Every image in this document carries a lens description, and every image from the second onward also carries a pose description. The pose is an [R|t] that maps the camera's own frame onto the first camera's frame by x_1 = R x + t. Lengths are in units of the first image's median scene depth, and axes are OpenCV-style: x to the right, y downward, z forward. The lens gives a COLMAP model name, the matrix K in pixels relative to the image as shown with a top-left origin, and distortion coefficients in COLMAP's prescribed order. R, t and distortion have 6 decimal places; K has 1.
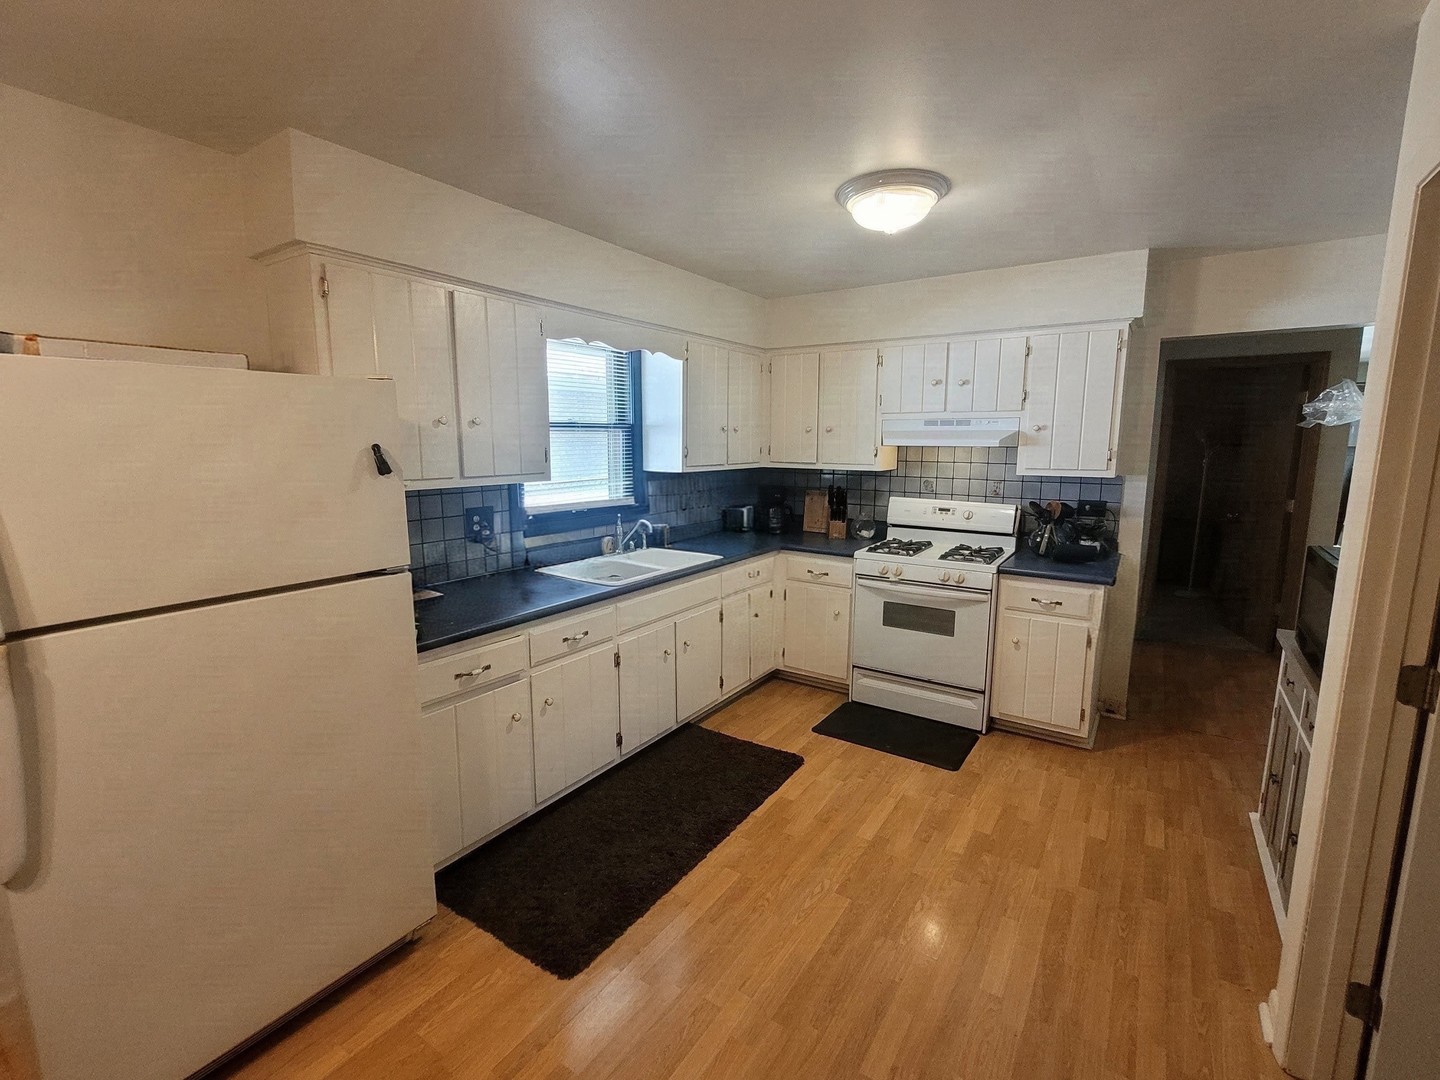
lens RADIAL K [[642.4, 0, 720.0], [0, 642.4, 540.0], [0, 0, 1]] dist [-0.007947, -0.000238]
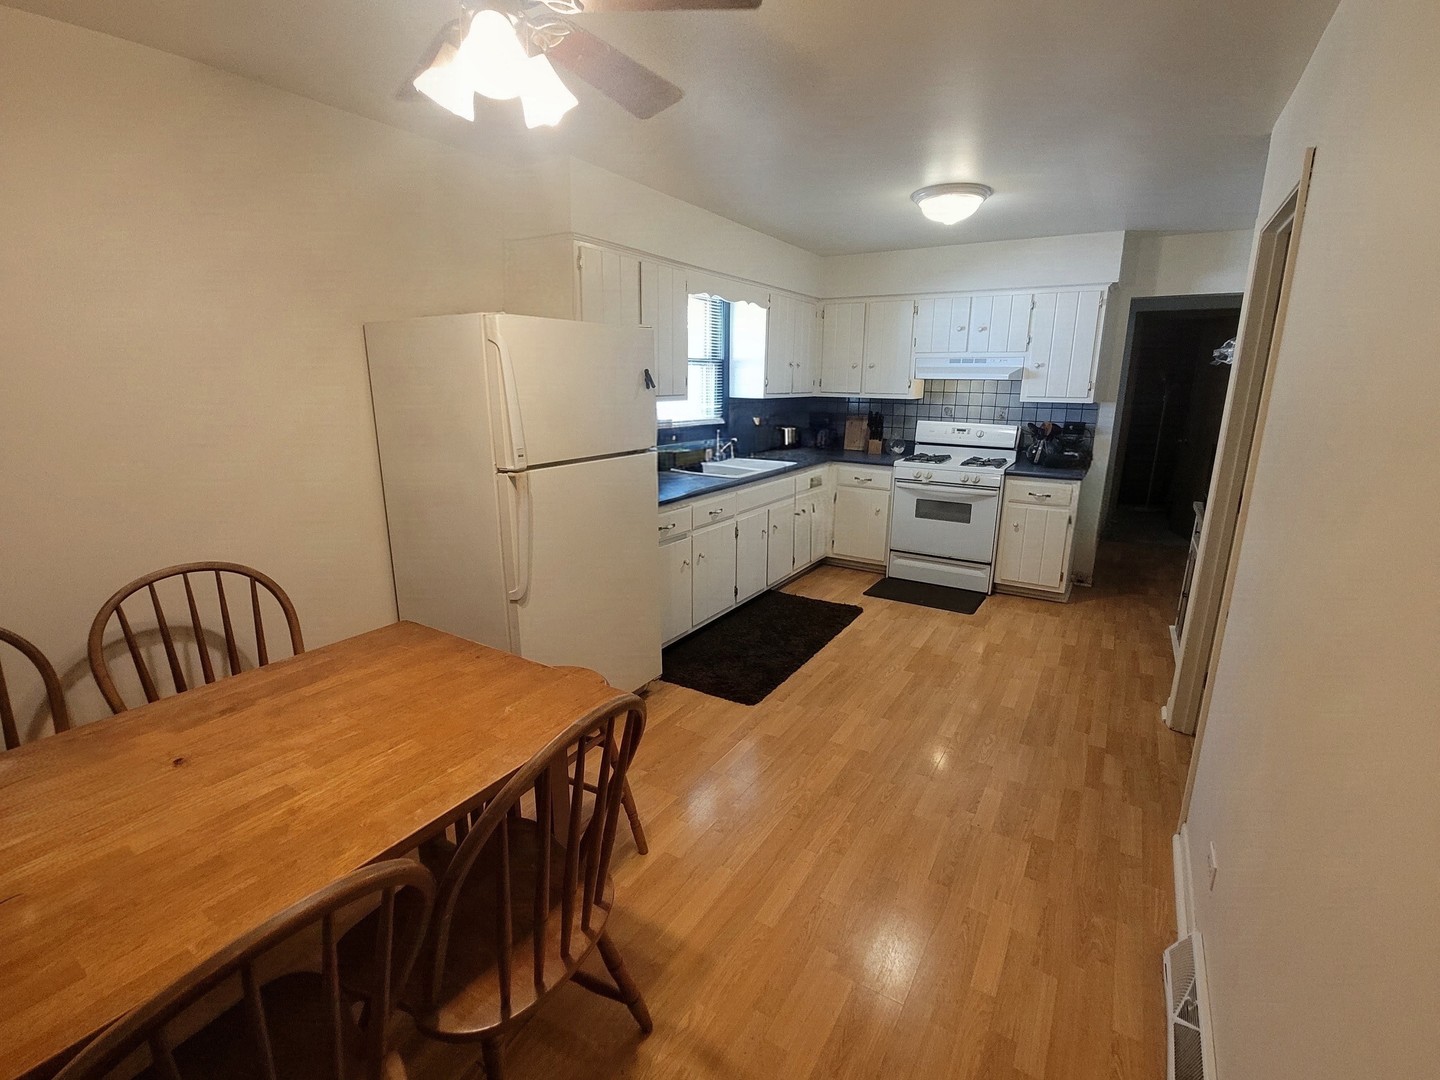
lens RADIAL K [[643.3, 0, 720.0], [0, 643.3, 540.0], [0, 0, 1]] dist [-0.022183, -0.000007]
pose [[0.999414, -0.002836, 0.034118, -0.202405], [-0.000231, 0.995983, 0.089544, 0.065521], [-0.034235, -0.089499, 0.995398, -0.316796]]
